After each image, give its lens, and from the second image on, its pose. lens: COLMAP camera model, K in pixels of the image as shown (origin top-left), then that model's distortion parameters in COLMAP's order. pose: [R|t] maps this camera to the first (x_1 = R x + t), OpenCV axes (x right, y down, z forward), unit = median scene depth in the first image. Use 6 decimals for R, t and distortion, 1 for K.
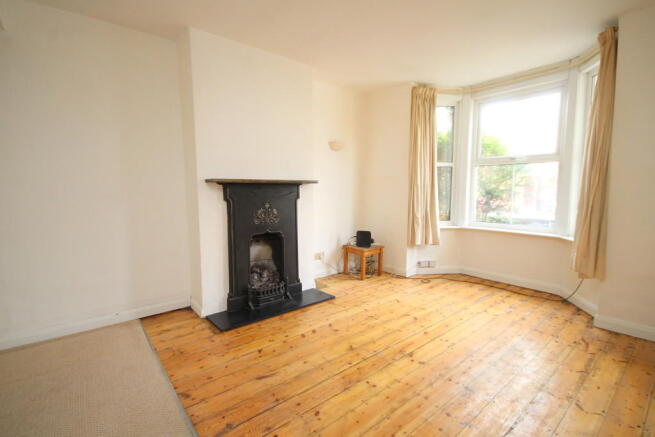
lens RADIAL K [[314.3, 0, 330.7], [0, 314.3, 217.7], [0, 0, 1]] dist [0.000957, -0.000382]
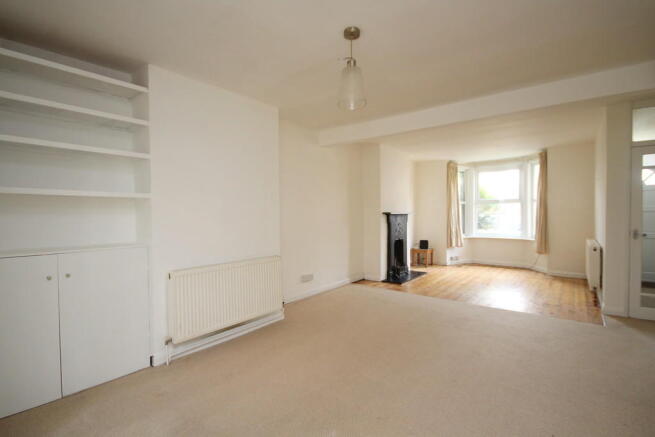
lens RADIAL K [[314.3, 0, 324.5], [0, 314.3, 219.3], [0, 0, 1]] dist [0.000957, -0.000382]
pose [[0.979763, -0.010213, 0.199900, -0.831980], [0.027388, 0.996144, -0.083345, 0.058909], [-0.198278, 0.087133, 0.976265, -0.659868]]
